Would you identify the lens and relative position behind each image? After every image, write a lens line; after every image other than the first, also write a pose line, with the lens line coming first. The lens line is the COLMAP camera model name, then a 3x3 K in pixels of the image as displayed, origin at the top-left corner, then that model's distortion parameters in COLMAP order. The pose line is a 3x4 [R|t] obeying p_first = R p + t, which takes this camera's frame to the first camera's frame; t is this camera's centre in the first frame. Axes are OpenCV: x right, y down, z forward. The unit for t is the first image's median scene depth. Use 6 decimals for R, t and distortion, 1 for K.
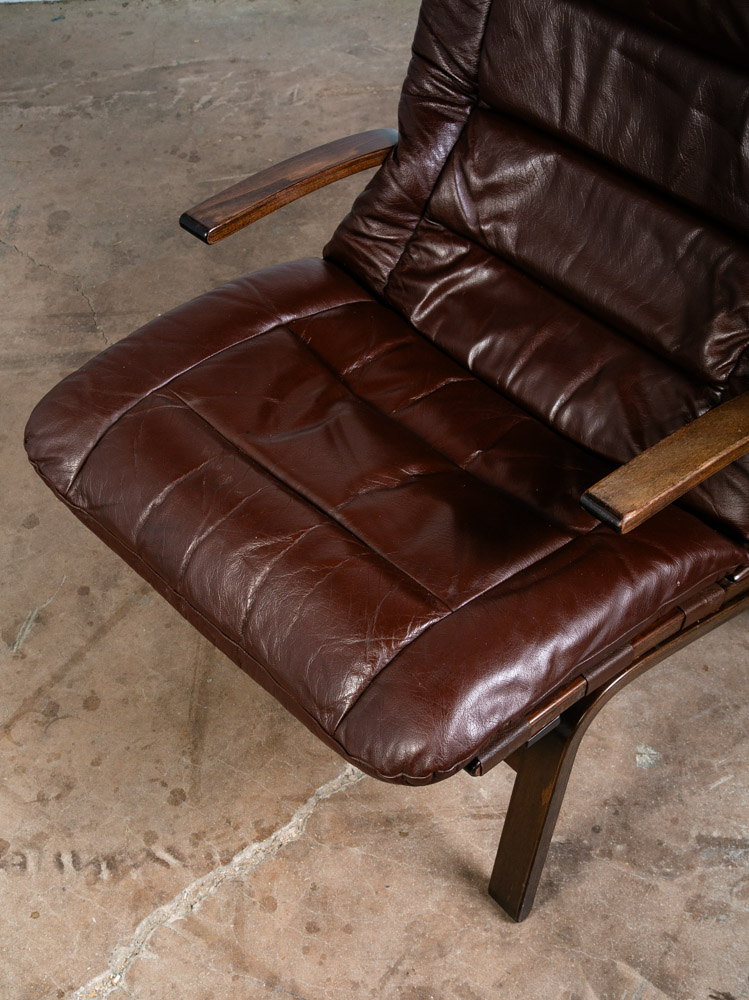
lens RADIAL K [[1476.7, 0, 361.9], [0, 1476.7, 569.2], [0, 0, 1]] dist [0.121406, 0.000000]
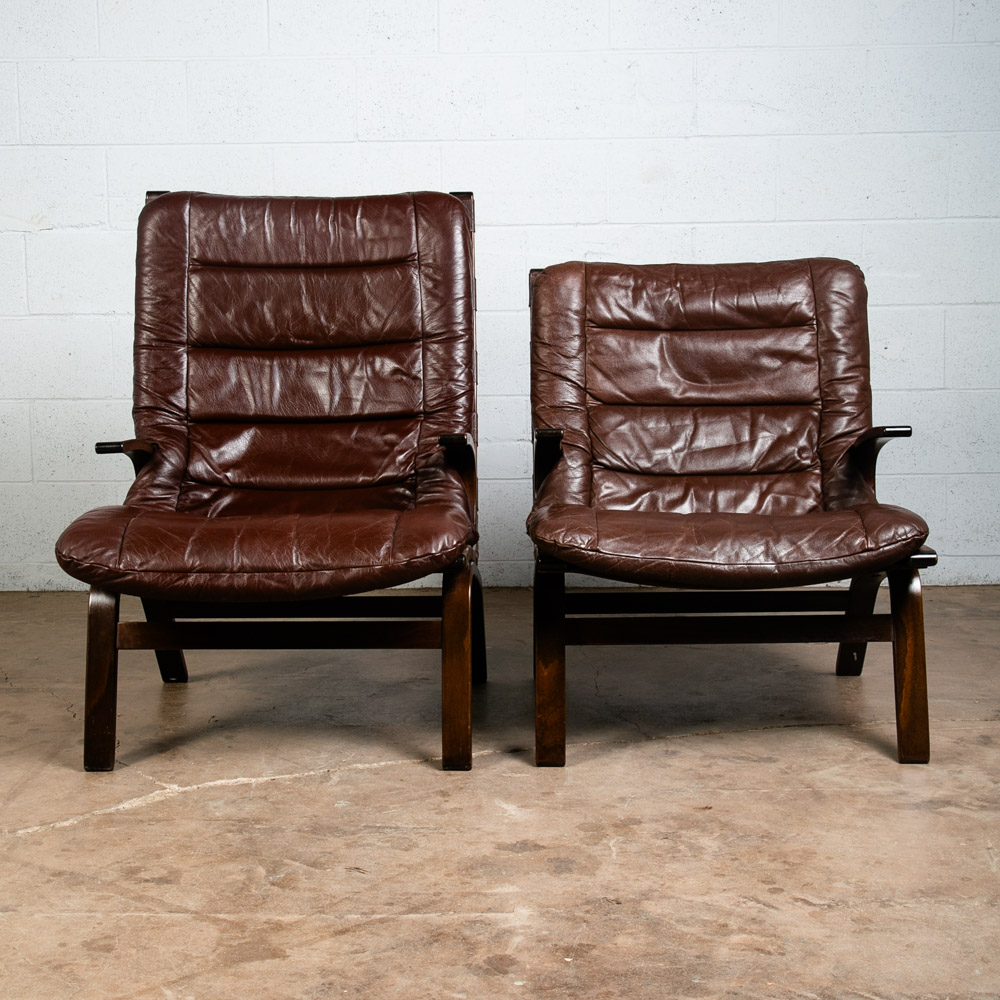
lens RADIAL K [[1878.8, 0, 491.6], [0, 1878.8, 465.6], [0, 0, 1]] dist [0.064254, 0.000000]
pose [[0.996454, 0.084143, 0.000092, 0.311083], [-0.060994, 0.723063, -0.688084, 1.111443], [-0.057964, 0.685638, 0.725631, -0.474701]]
